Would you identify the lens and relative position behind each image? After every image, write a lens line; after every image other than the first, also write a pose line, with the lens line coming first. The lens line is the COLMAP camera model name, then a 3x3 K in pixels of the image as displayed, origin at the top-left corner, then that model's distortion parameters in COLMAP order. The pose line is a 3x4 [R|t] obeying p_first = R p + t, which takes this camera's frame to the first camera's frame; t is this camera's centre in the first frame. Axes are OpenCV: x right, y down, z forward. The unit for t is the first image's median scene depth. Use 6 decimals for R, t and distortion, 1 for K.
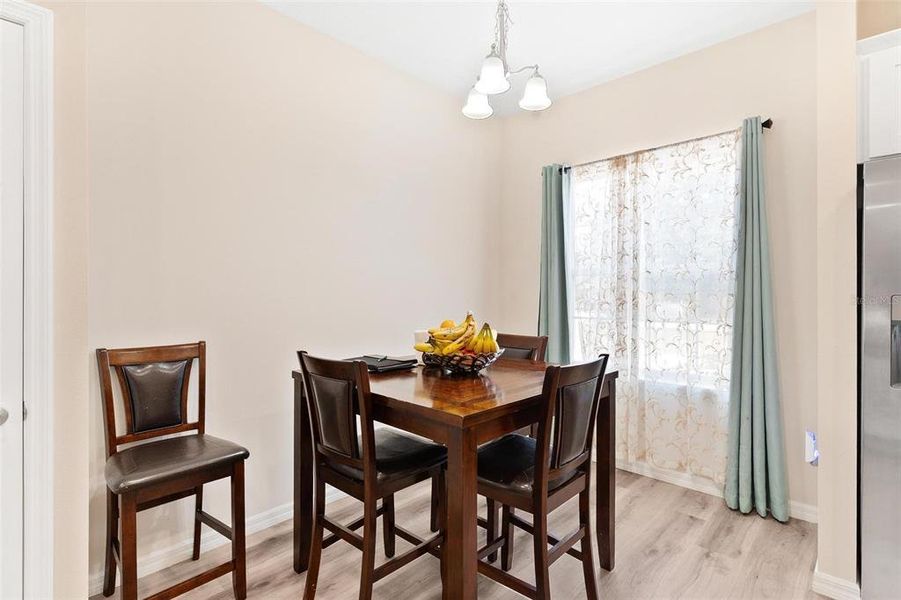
lens RADIAL K [[440.6, 0, 450.7], [0, 440.6, 293.1], [0, 0, 1]] dist [0.000171, 0.000038]
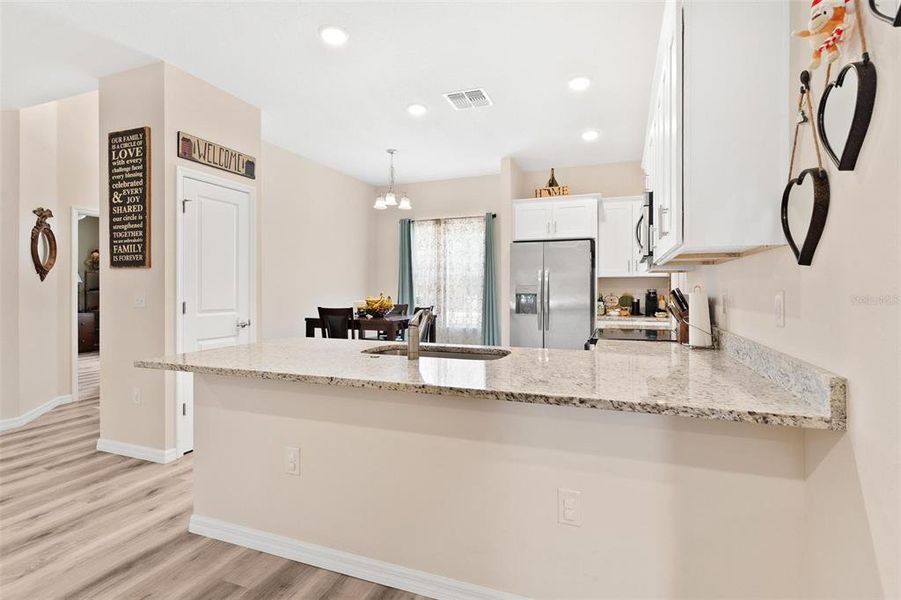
lens RADIAL K [[440.6, 0, 450.7], [0, 440.6, 293.1], [0, 0, 1]] dist [0.000171, 0.000038]
pose [[0.926089, -0.004211, 0.377282, -0.362121], [0.001203, 0.999966, 0.008209, 0.018752], [-0.377303, -0.007149, 0.926062, -0.993262]]
